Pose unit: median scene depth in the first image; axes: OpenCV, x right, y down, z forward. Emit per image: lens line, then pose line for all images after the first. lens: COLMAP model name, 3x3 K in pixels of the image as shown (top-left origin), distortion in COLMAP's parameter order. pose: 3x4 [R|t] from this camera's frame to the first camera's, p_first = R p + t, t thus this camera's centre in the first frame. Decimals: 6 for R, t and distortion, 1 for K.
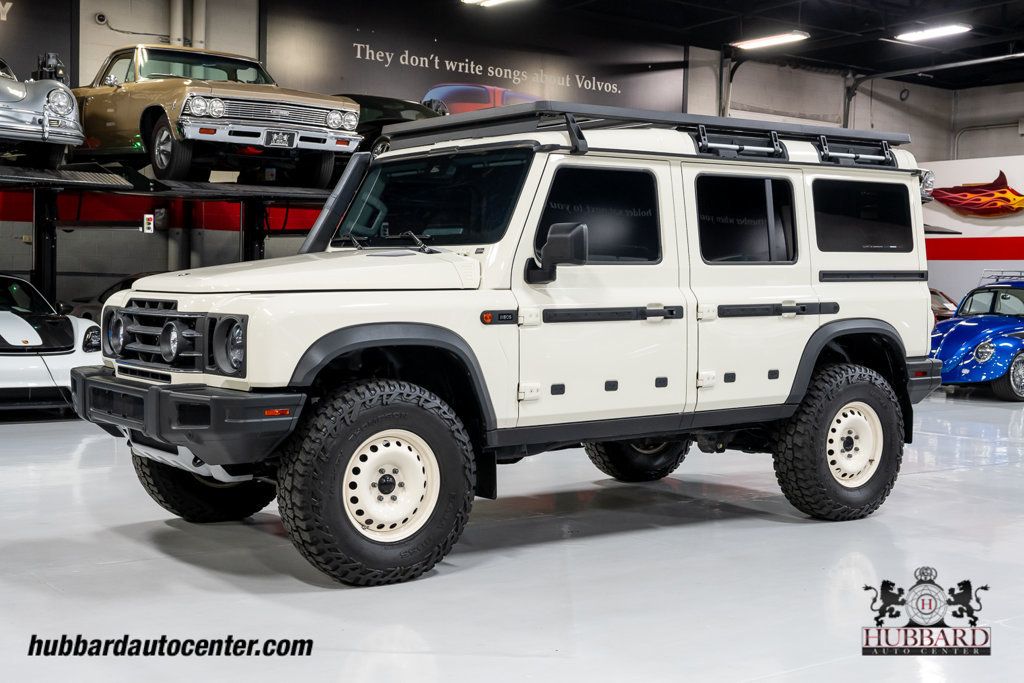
lens RADIAL K [[1334.3, 0, 515.6], [0, 1334.3, 343.3], [0, 0, 1]] dist [-0.000084, 0.007409]
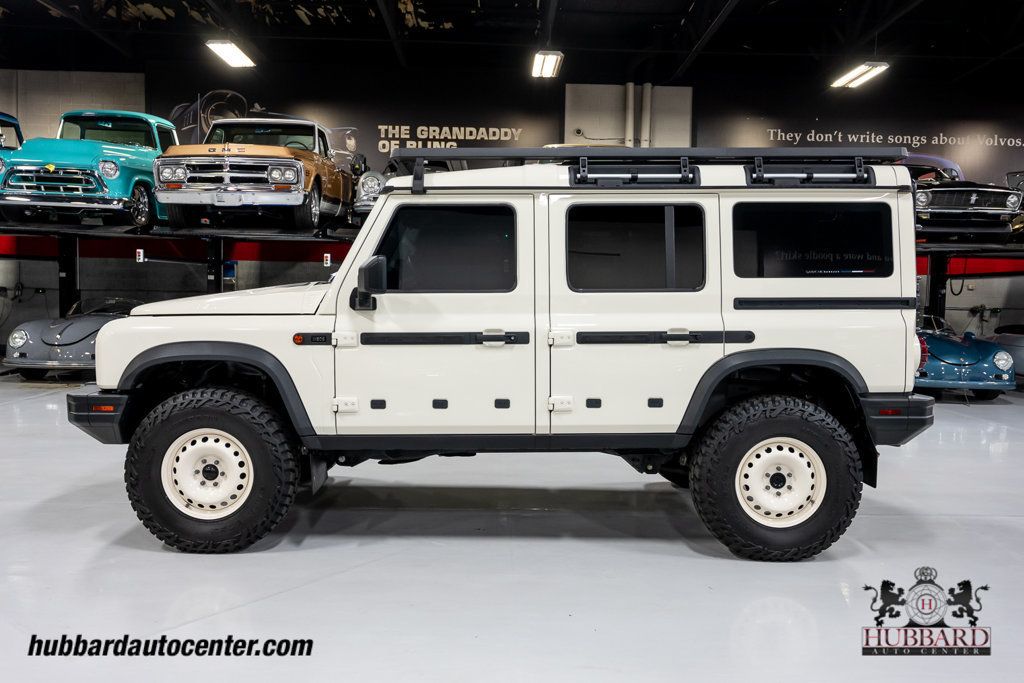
lens RADIAL K [[841.4, 0, 508.6], [0, 841.4, 341.7], [0, 0, 1]] dist [-0.009430, -0.001802]
pose [[0.811479, 0.028970, -0.583664, 0.461050], [-0.029529, 0.999527, 0.008556, -0.023784], [0.583636, 0.010292, 0.811950, 0.423160]]
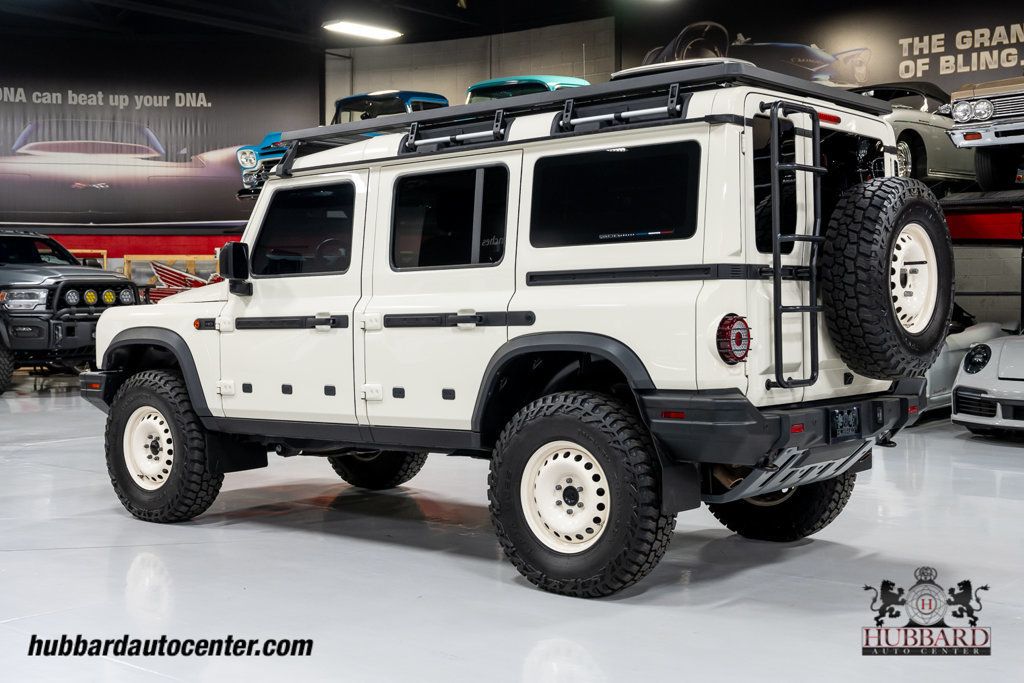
lens RADIAL K [[1334.3, 0, 515.6], [0, 1334.3, 343.3], [0, 0, 1]] dist [-0.000084, 0.007409]
pose [[0.239544, 0.015100, -0.970768, 1.032867], [-0.036280, 0.999320, 0.006592, -0.016883], [0.970207, 0.033640, 0.239929, 0.820642]]
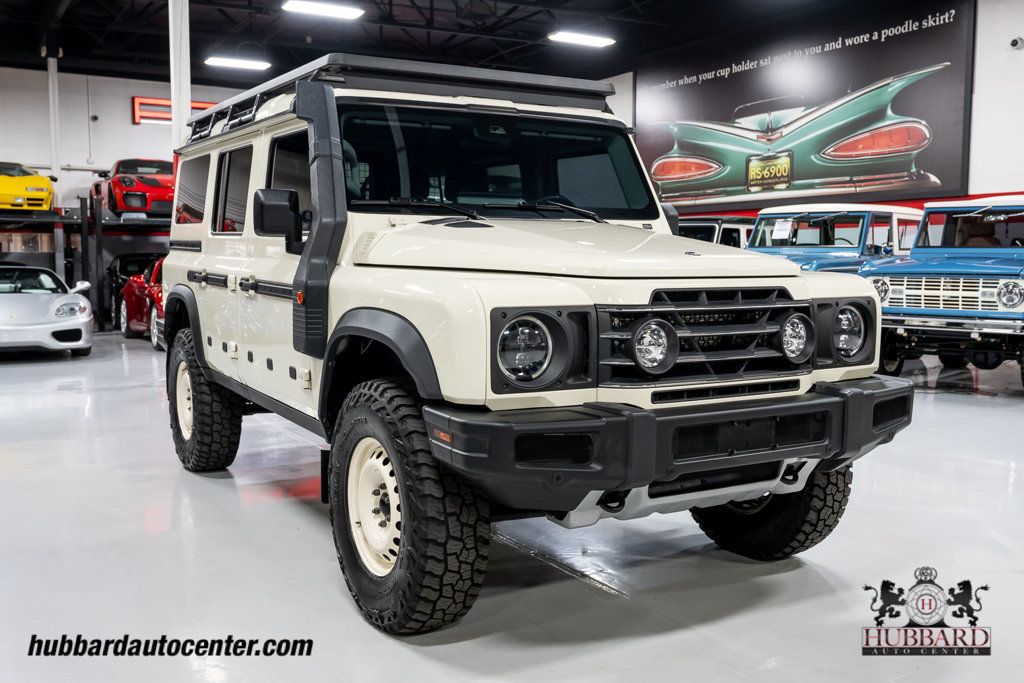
lens RADIAL K [[968.8, 0, 518.5], [0, 968.8, 343.0], [0, 0, 1]] dist [-0.001237, 0.000154]
pose [[0.104333, -0.104549, 0.989032, -0.680534], [0.047373, 0.993853, 0.100061, -0.051499], [-0.993414, 0.036413, 0.108644, 0.885056]]
